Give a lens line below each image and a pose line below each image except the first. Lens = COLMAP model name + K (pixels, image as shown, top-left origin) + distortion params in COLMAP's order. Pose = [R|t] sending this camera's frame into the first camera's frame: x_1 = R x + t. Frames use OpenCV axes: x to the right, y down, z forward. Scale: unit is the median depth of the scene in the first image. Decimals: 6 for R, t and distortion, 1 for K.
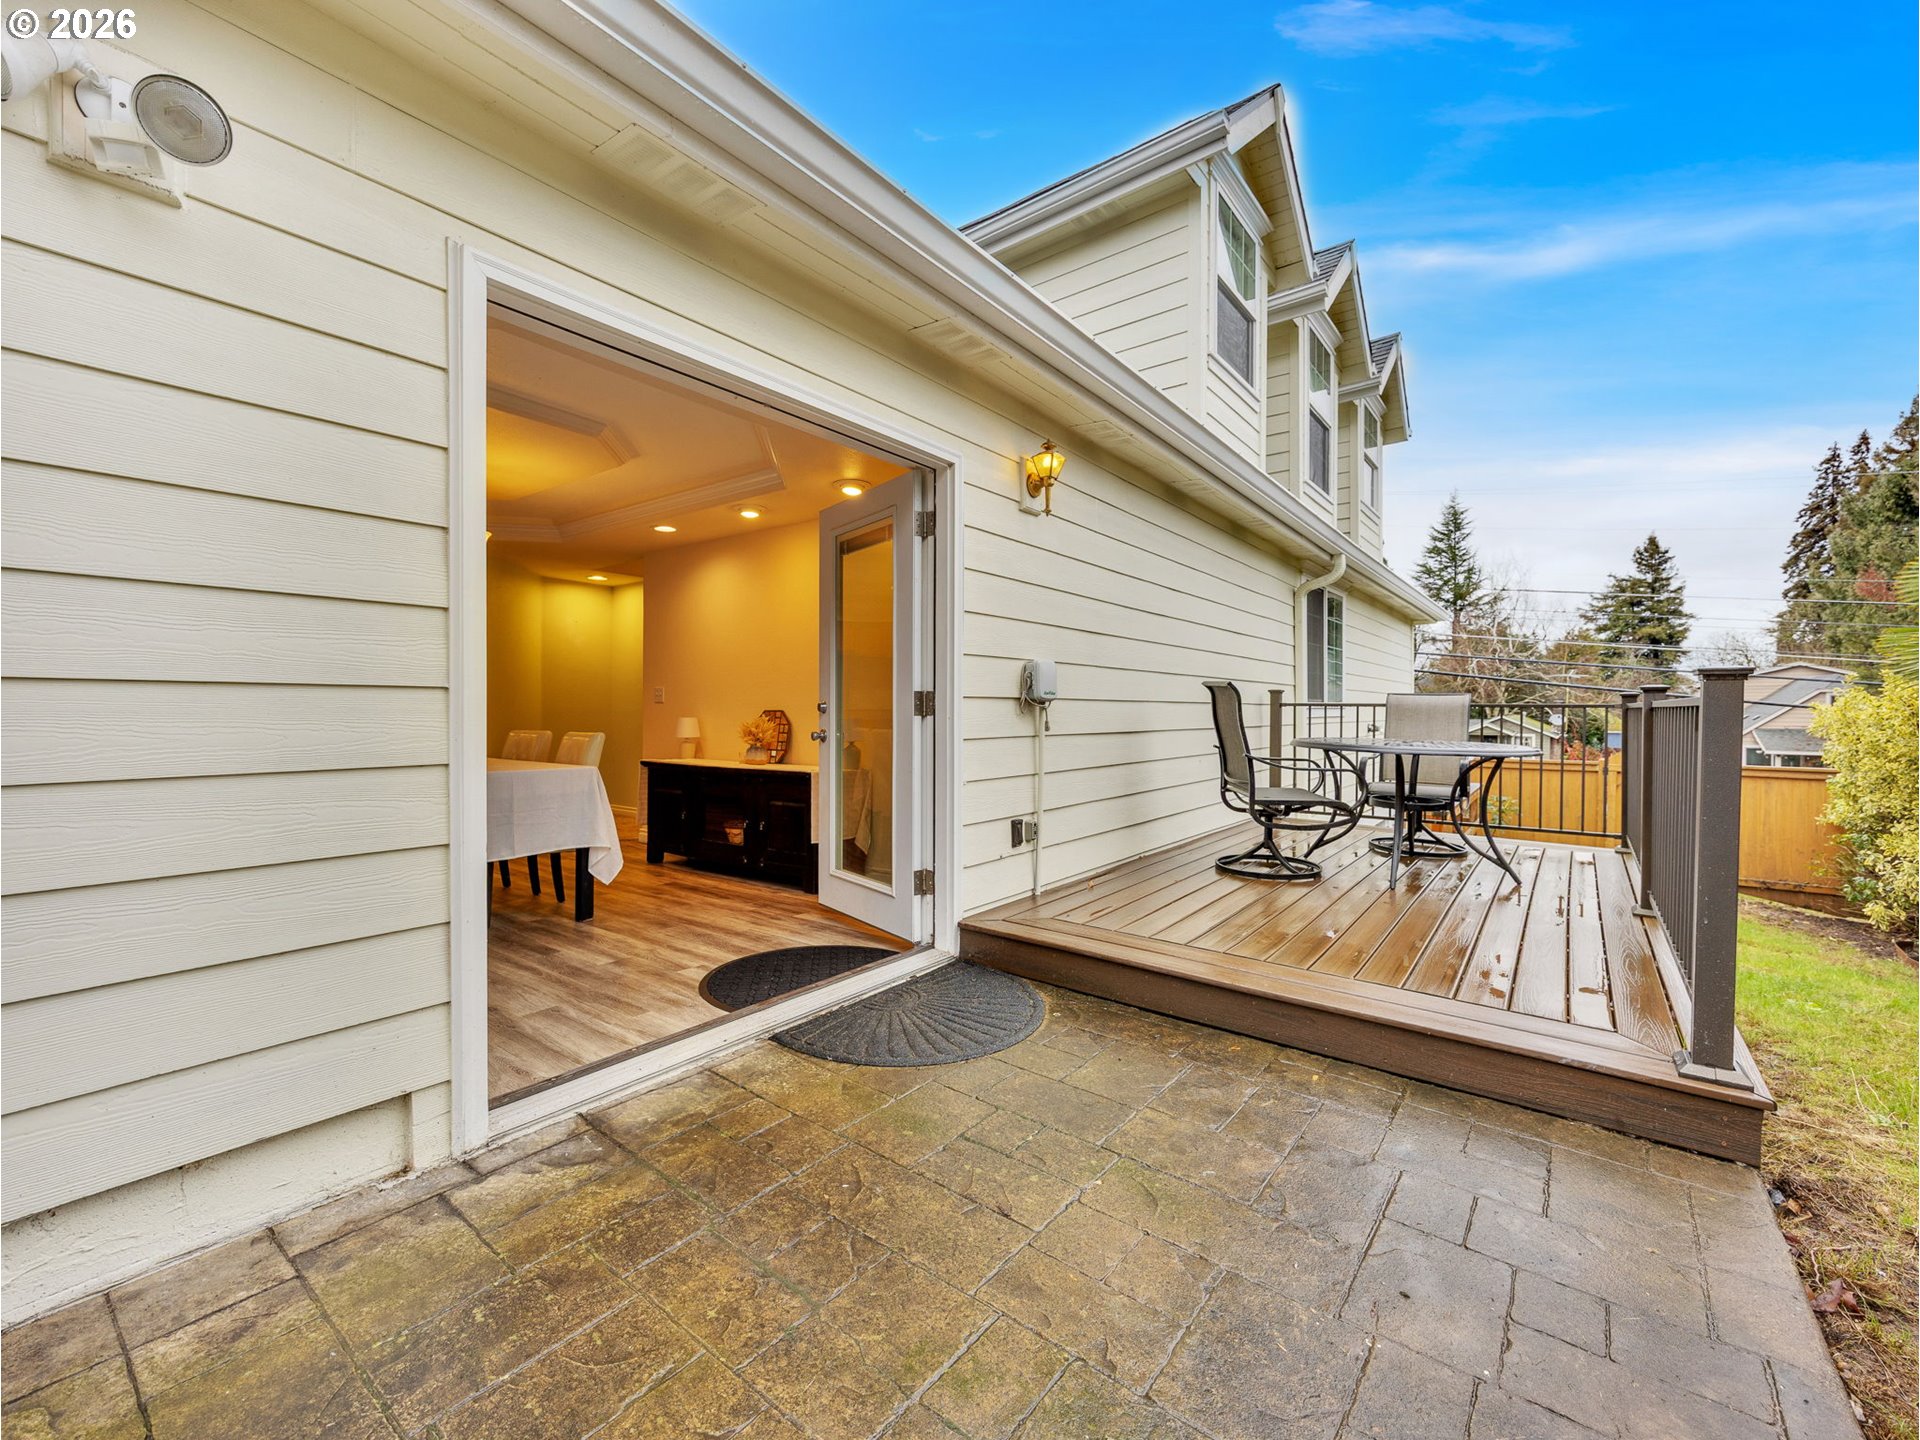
lens RADIAL K [[818.0, 0, 960.0], [0, 818.0, 720.0], [0, 0, 1]] dist [-0.016311, -0.000133]
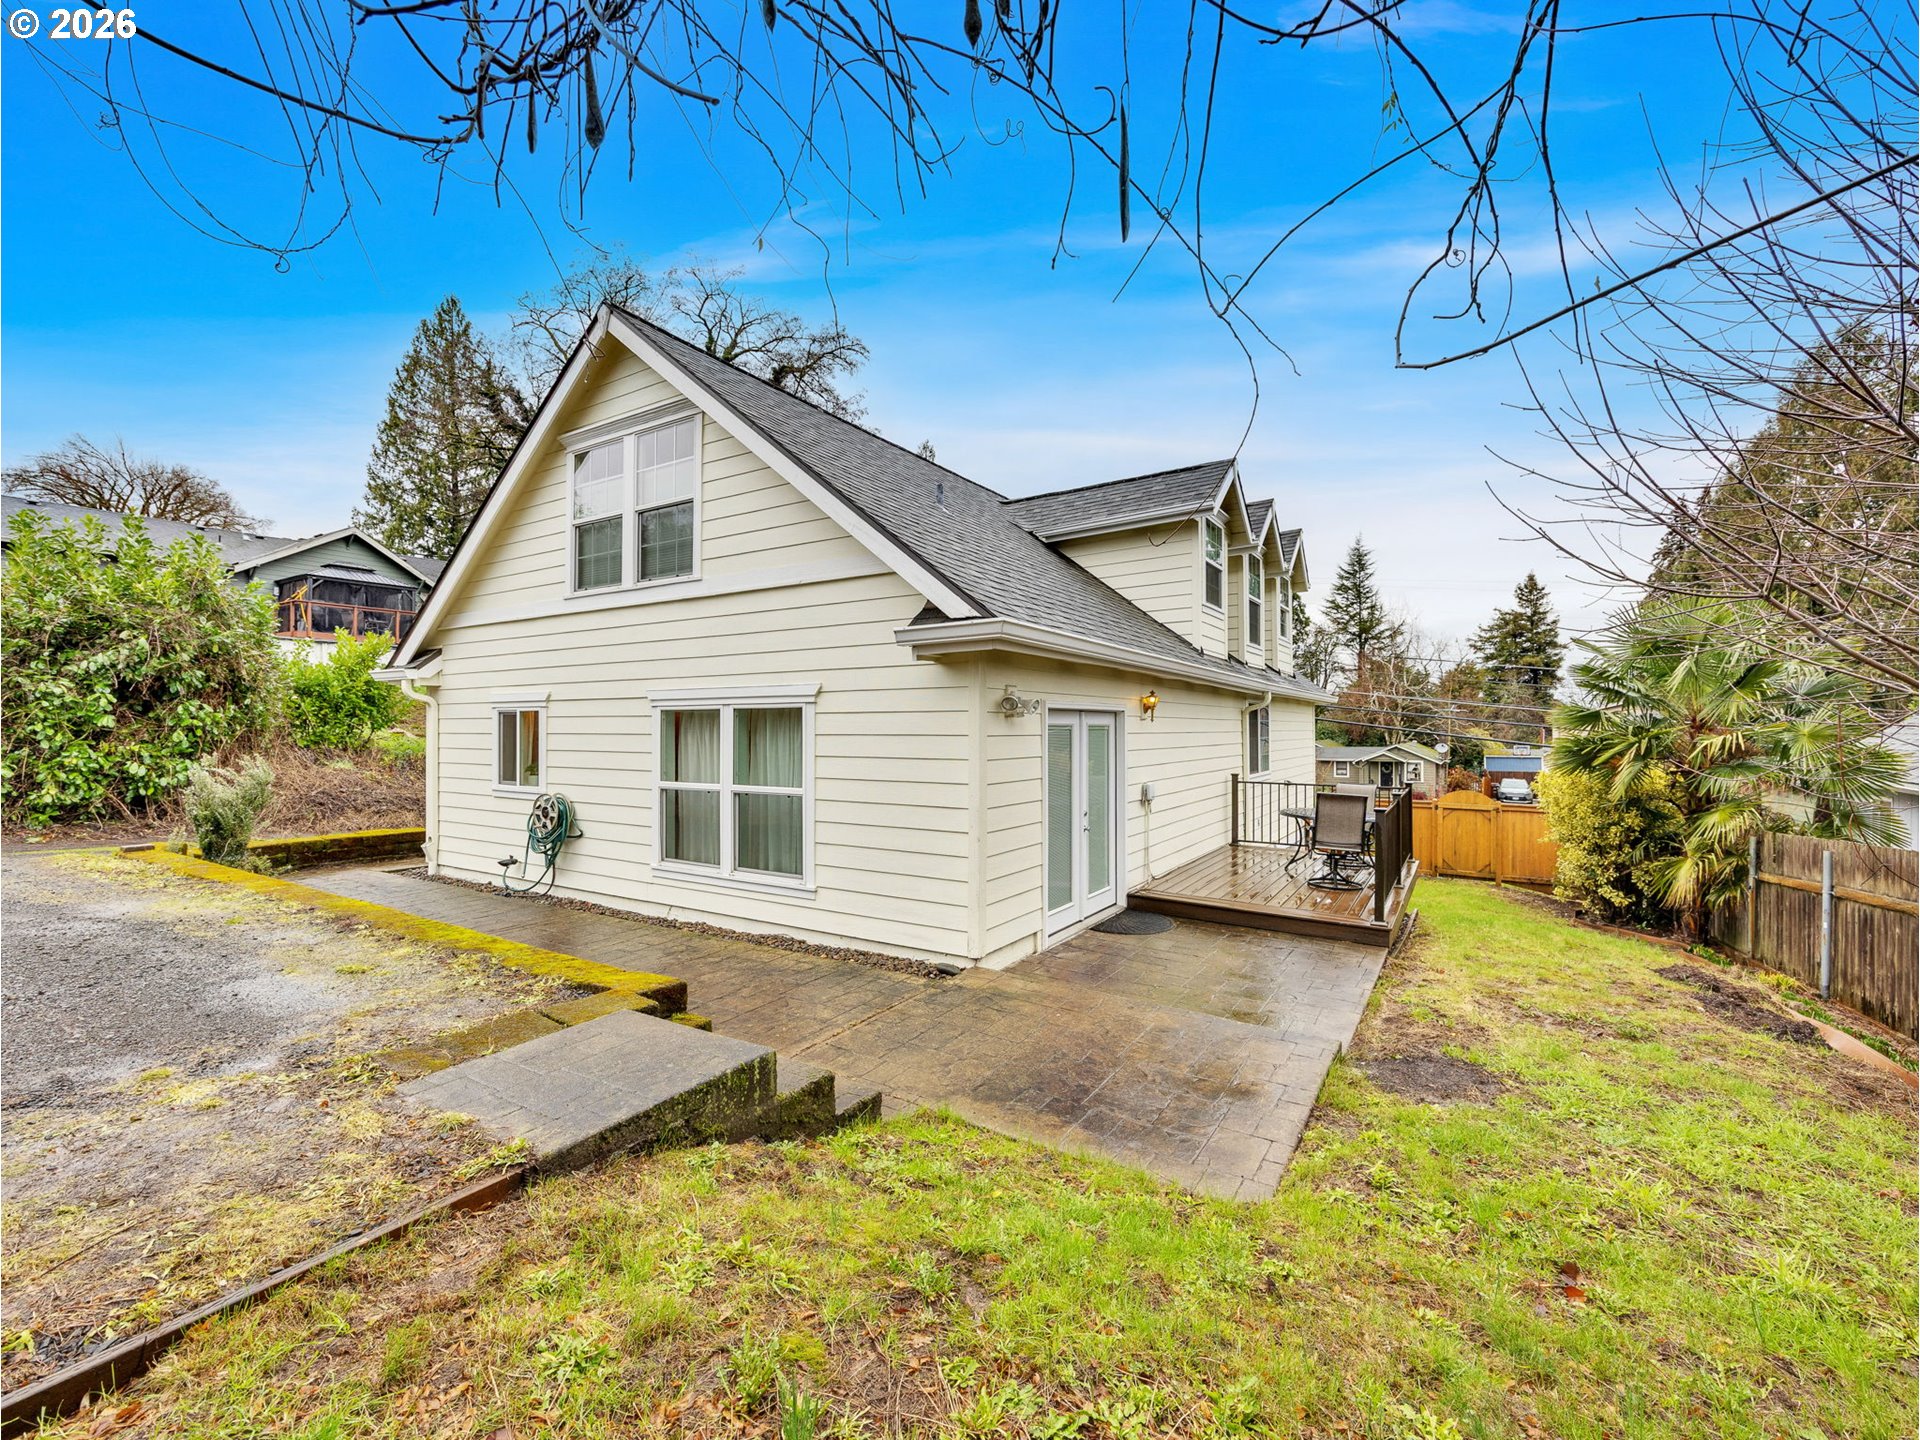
lens RADIAL K [[818.0, 0, 960.0], [0, 818.0, 720.0], [0, 0, 1]] dist [-0.016311, -0.000133]
pose [[0.996382, -0.001935, 0.084965, -0.025341], [0.003804, 0.999754, -0.021843, -0.008052], [-0.084902, 0.022087, 0.996144, -0.051213]]
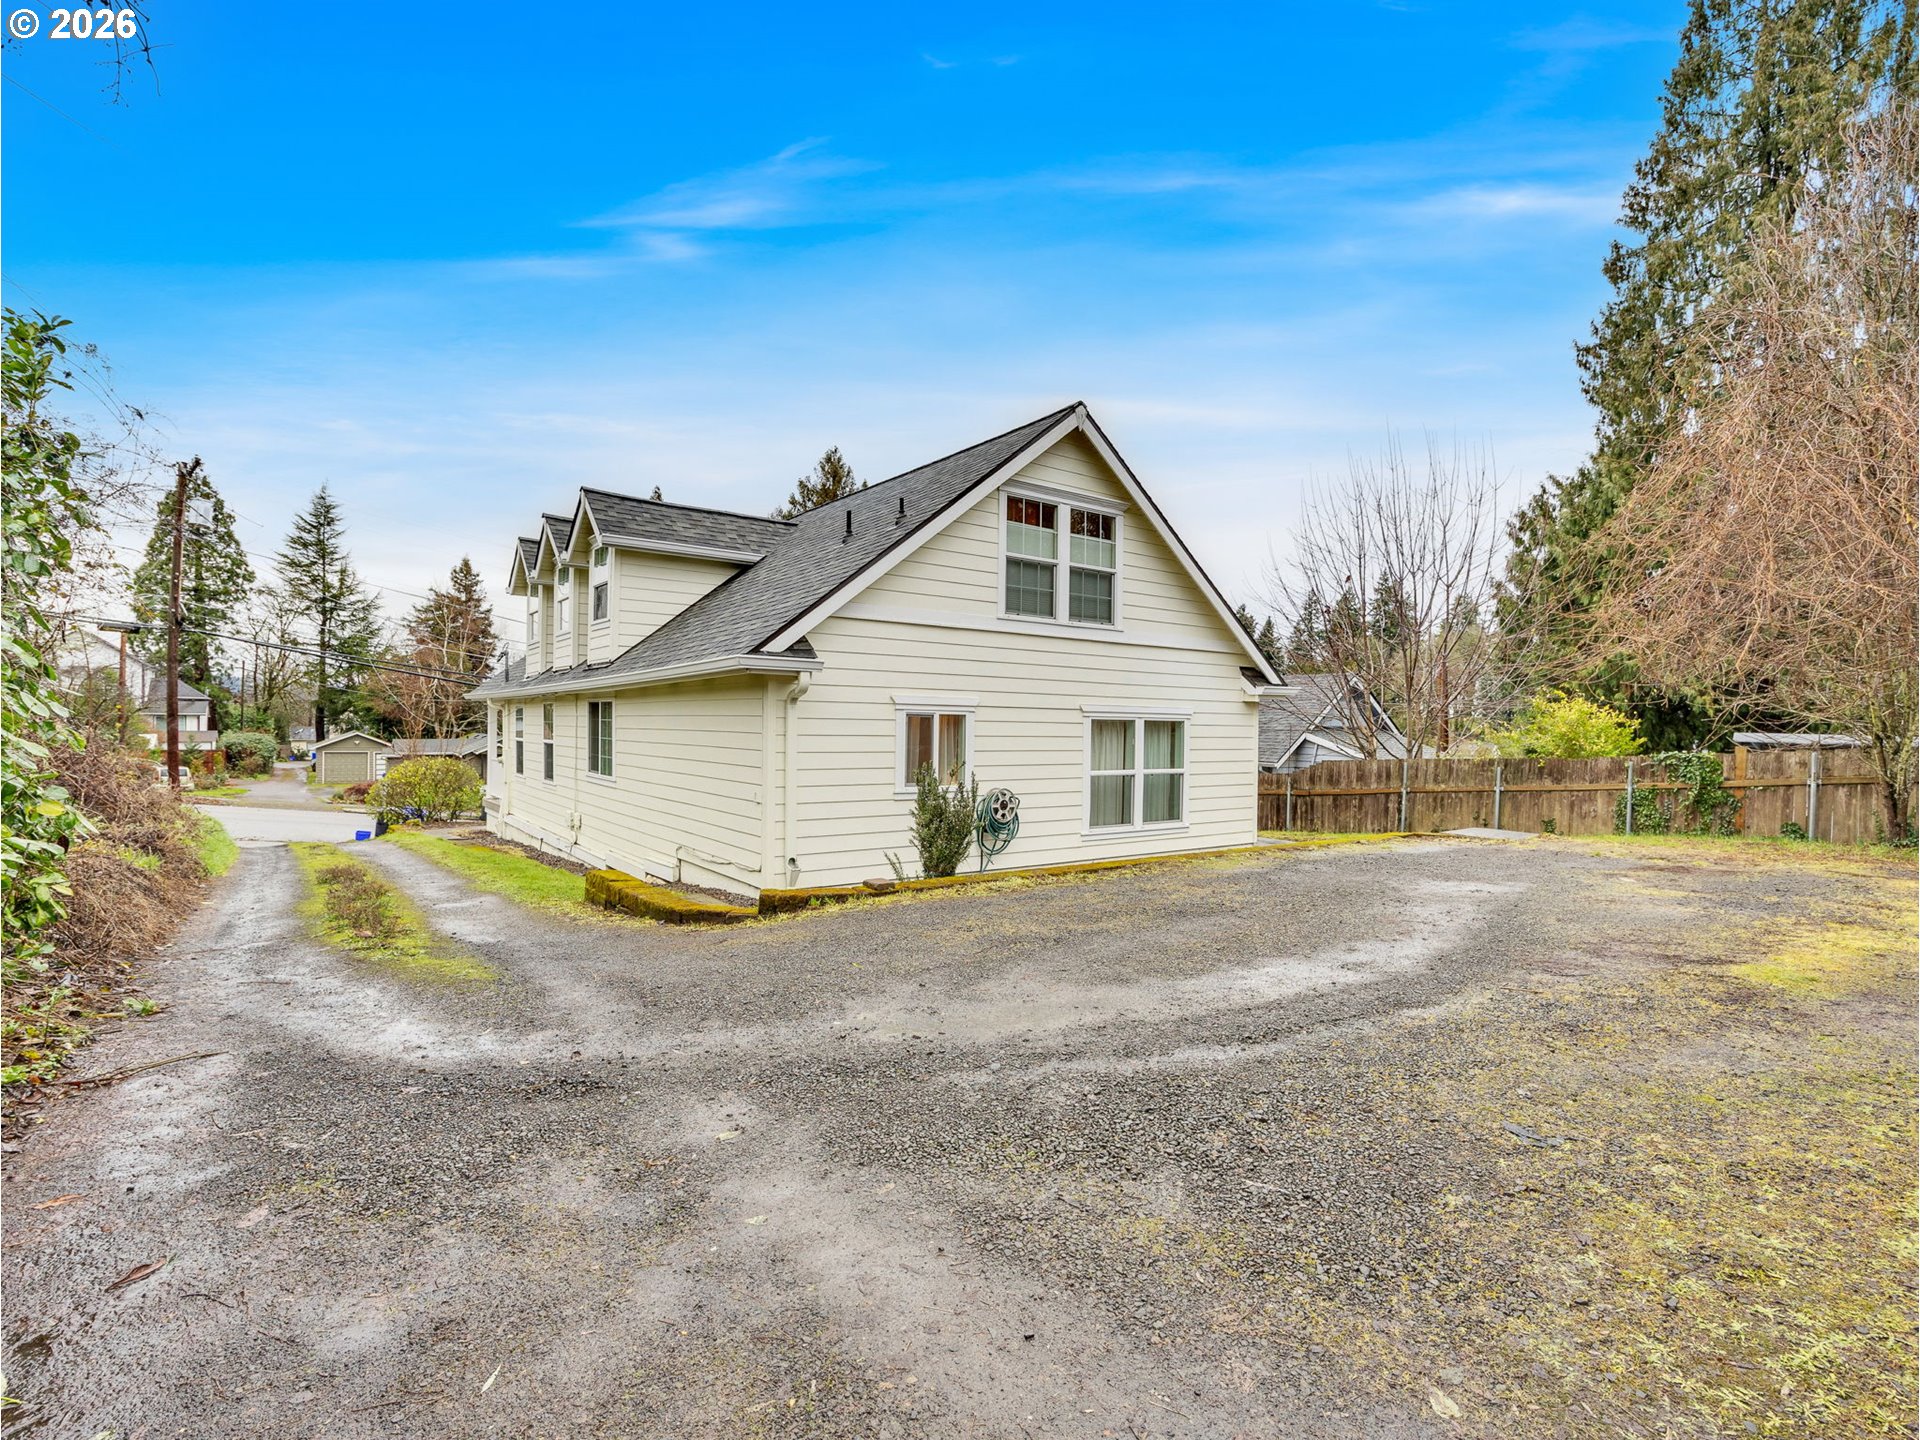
lens RADIAL K [[937.3, 0, 963.3], [0, 937.3, 730.8], [0, 0, 1]] dist [-0.003208, -0.000306]
pose [[0.284260, -0.004105, 0.958738, -0.191968], [-0.002752, 0.999983, 0.005098, -0.010125], [-0.958743, -0.004088, 0.284244, 0.019252]]
